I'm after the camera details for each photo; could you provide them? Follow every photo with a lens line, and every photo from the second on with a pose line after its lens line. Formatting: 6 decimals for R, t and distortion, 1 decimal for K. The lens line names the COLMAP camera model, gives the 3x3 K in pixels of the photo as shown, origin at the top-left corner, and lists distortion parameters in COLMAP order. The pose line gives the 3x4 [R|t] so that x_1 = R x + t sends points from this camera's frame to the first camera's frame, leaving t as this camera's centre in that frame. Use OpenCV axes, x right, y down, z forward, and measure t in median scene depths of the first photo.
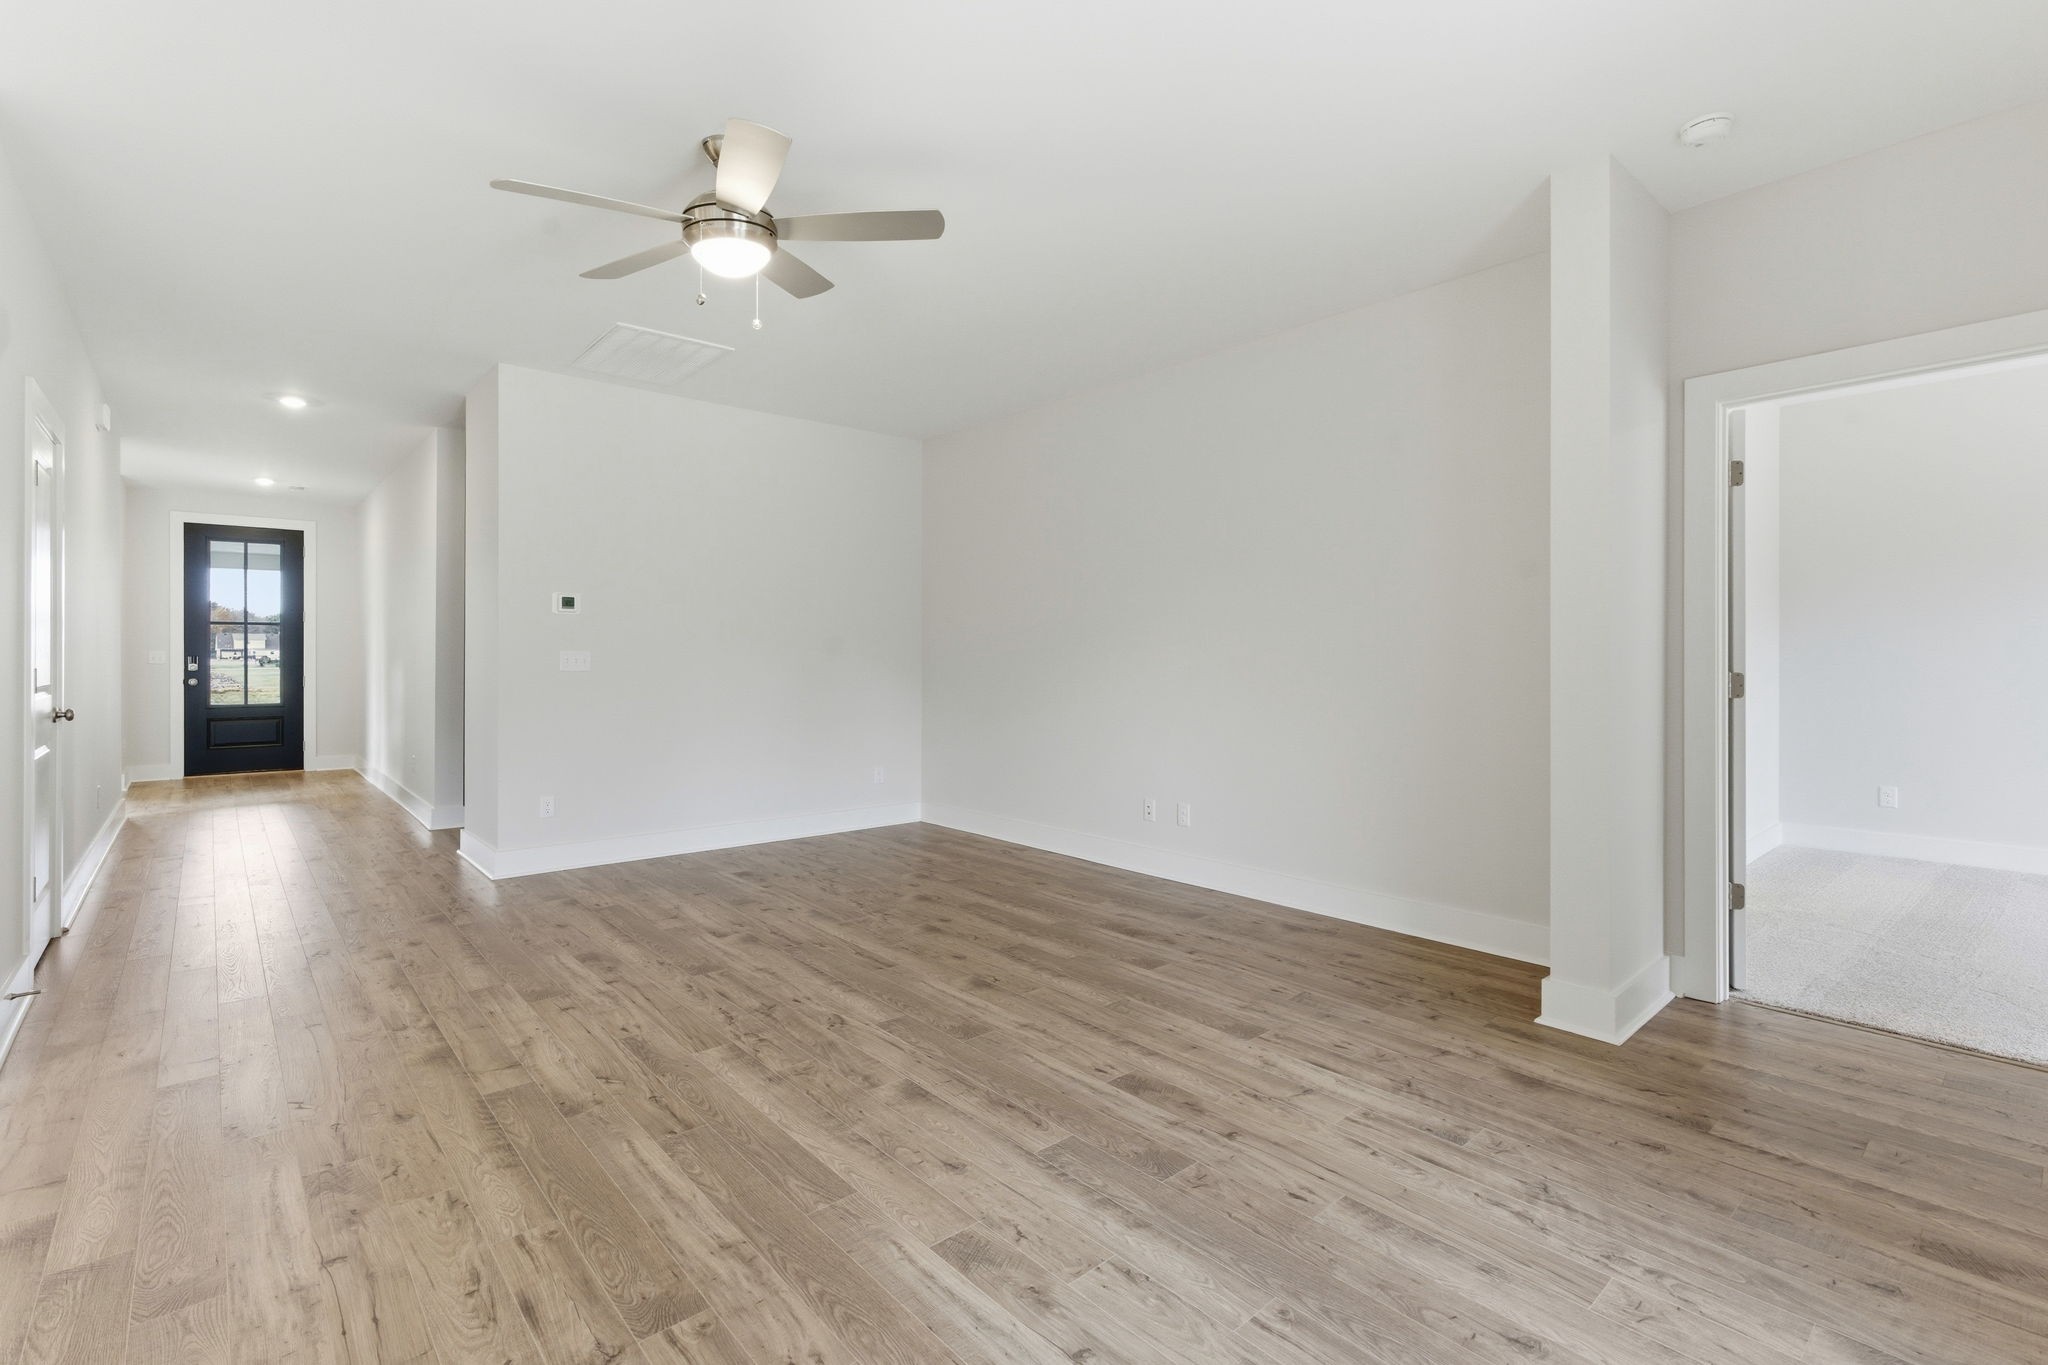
lens RADIAL K [[929.9, 0, 1019.7], [0, 929.9, 665.3], [0, 0, 1]] dist [-0.003045, 0.001994]
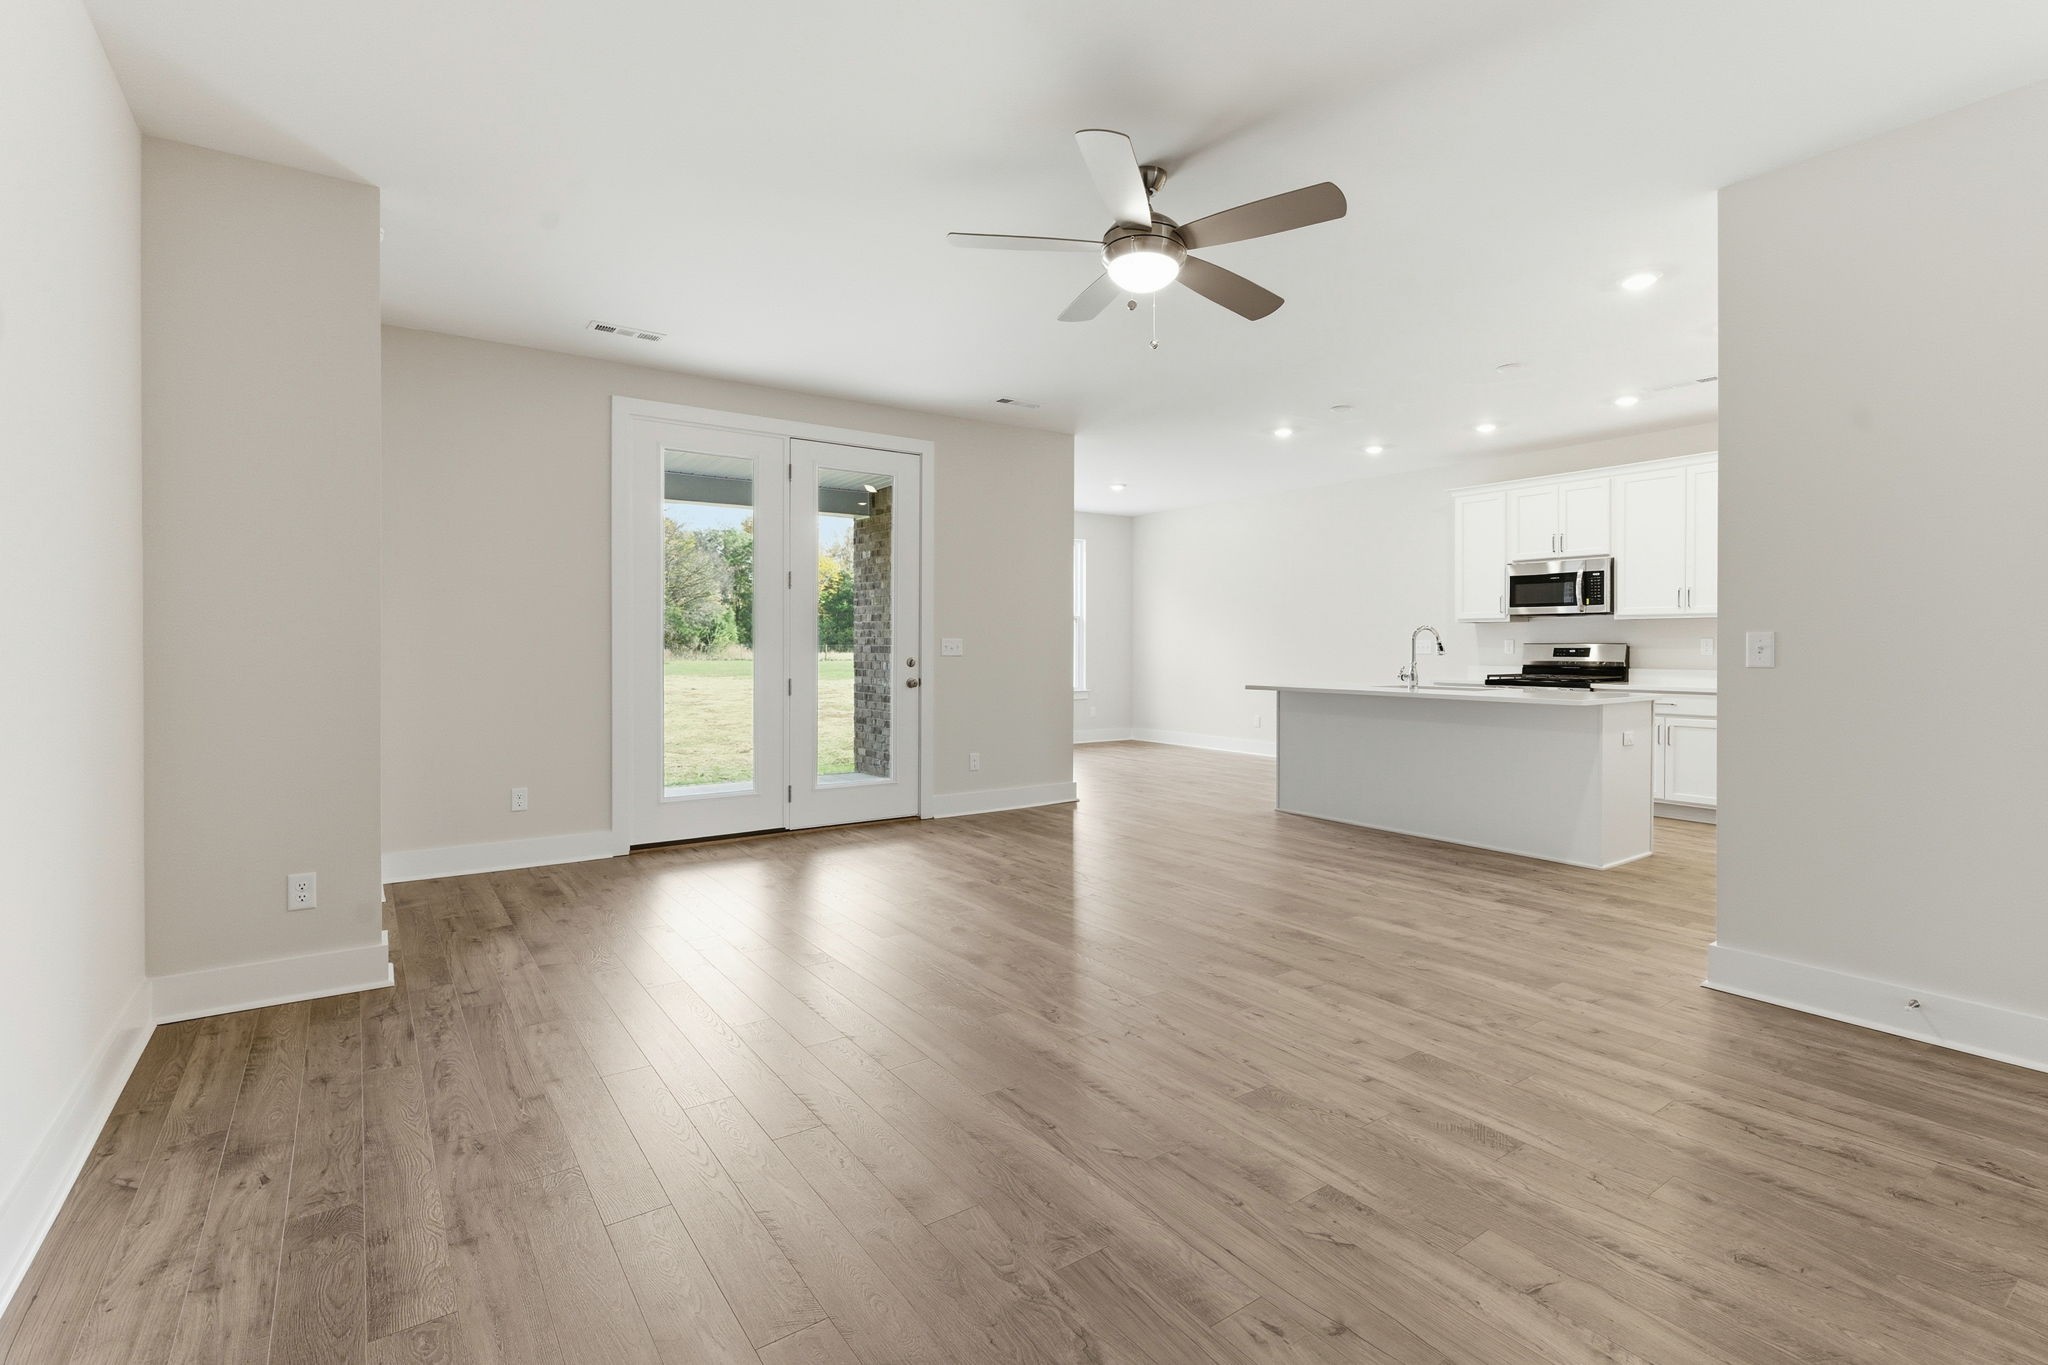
lens RADIAL K [[929.9, 0, 1011.3], [0, 929.9, 654.9], [0, 0, 1]] dist [-0.003045, 0.001994]
pose [[-0.993542, -0.003501, 0.113411, -0.233351], [-0.001350, 0.999818, 0.019037, -0.013694], [-0.113457, 0.018761, -0.993366, 1.729300]]
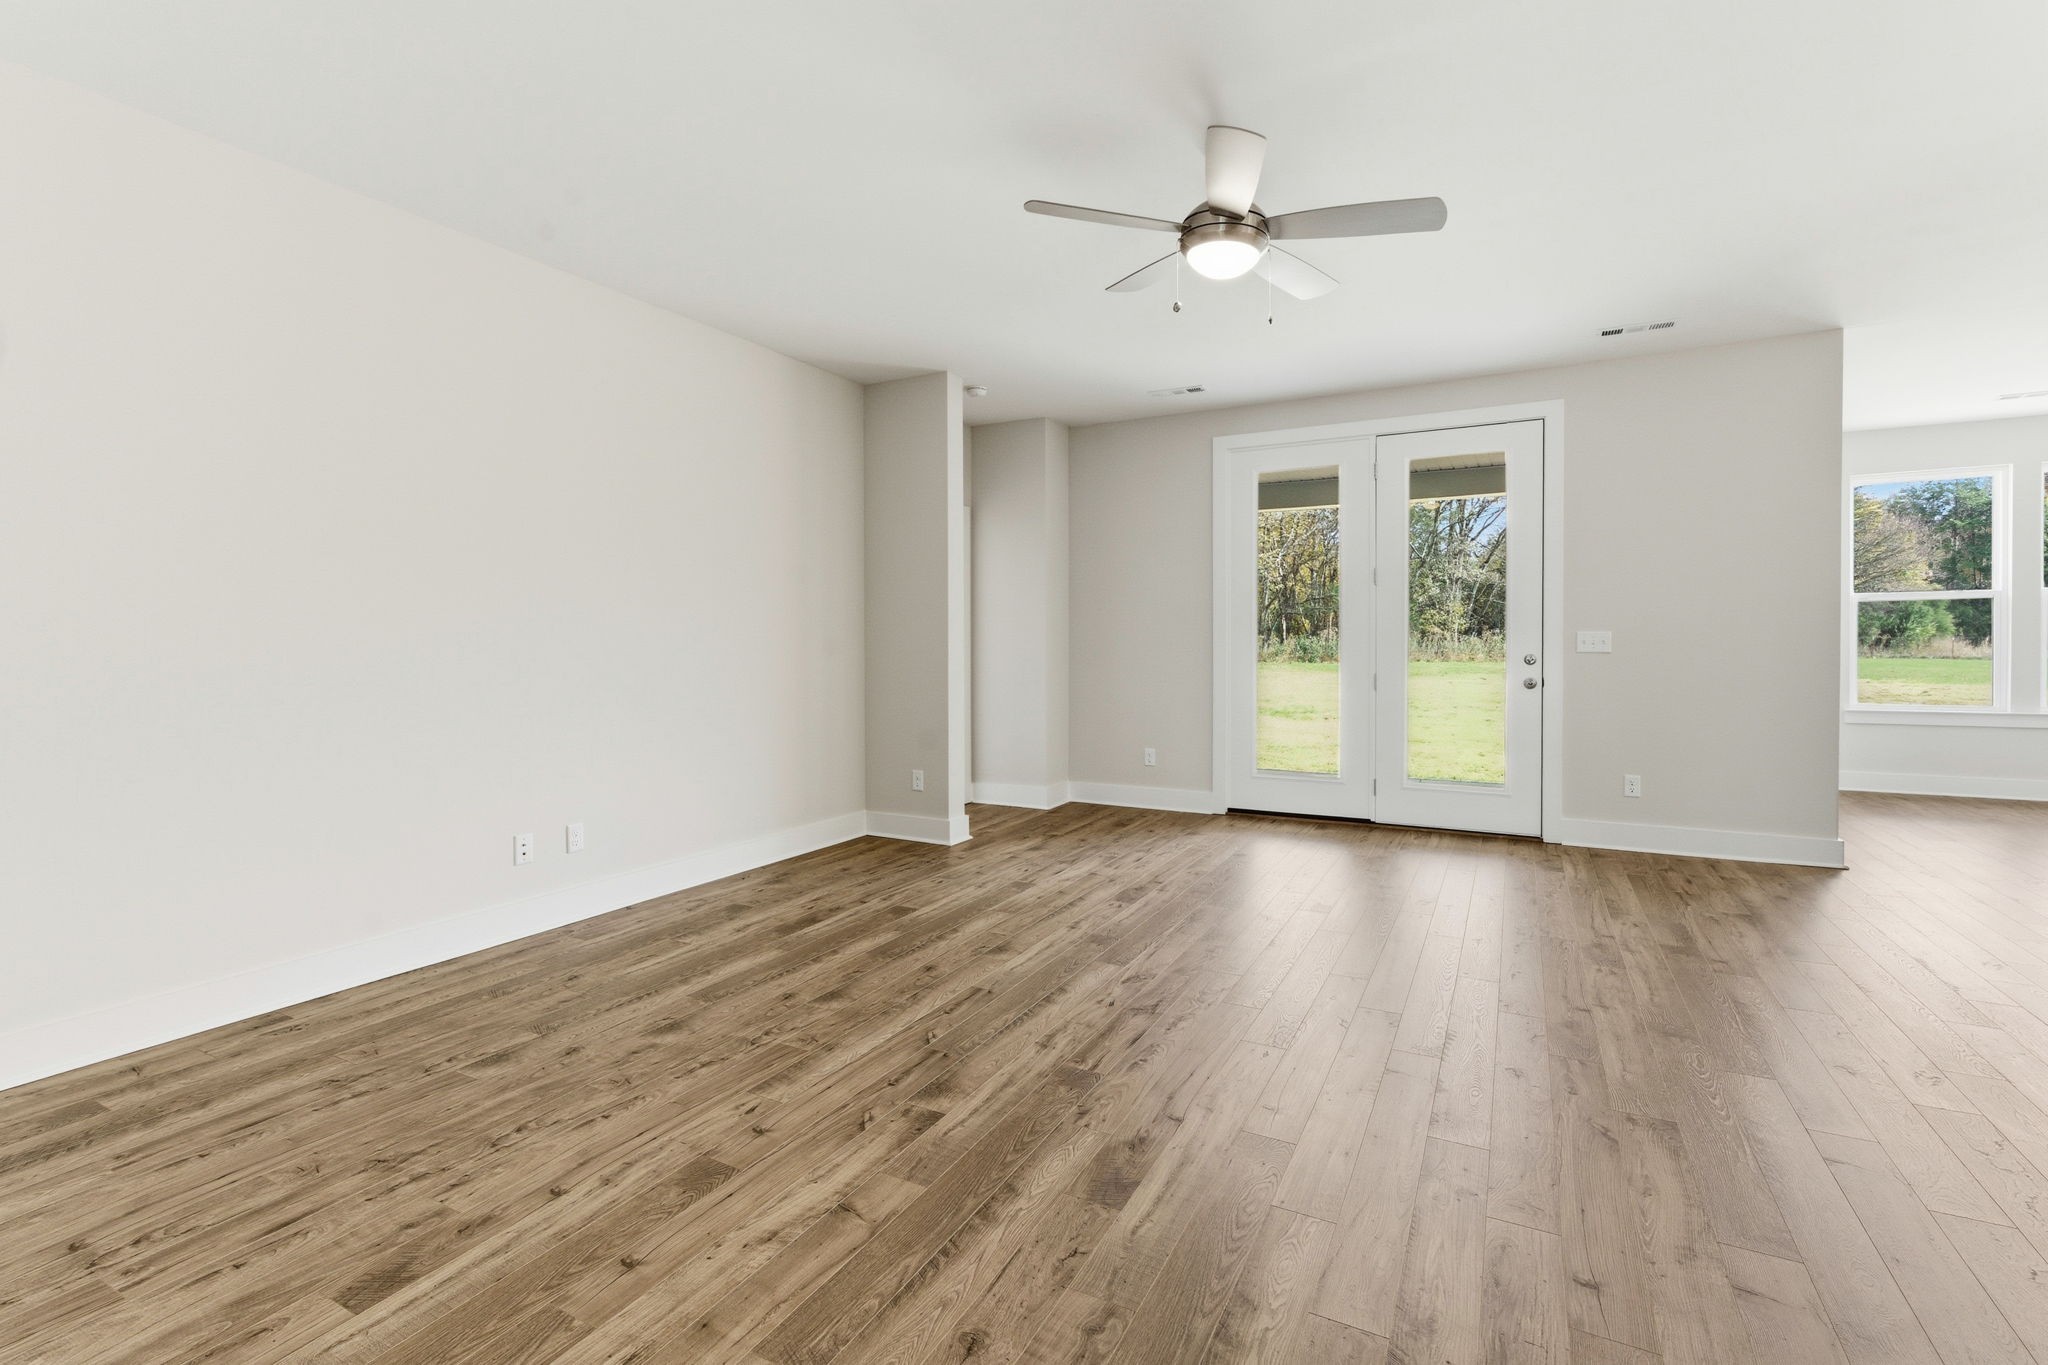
lens RADIAL K [[929.9, 0, 1018.6], [0, 929.9, 638.0], [0, 0, 1]] dist [-0.003045, 0.001994]
pose [[-0.349567, 0.002278, 0.936909, -1.011973], [0.009937, 0.999950, 0.001277, -0.011296], [-0.936859, 0.009757, -0.349572, 1.311978]]
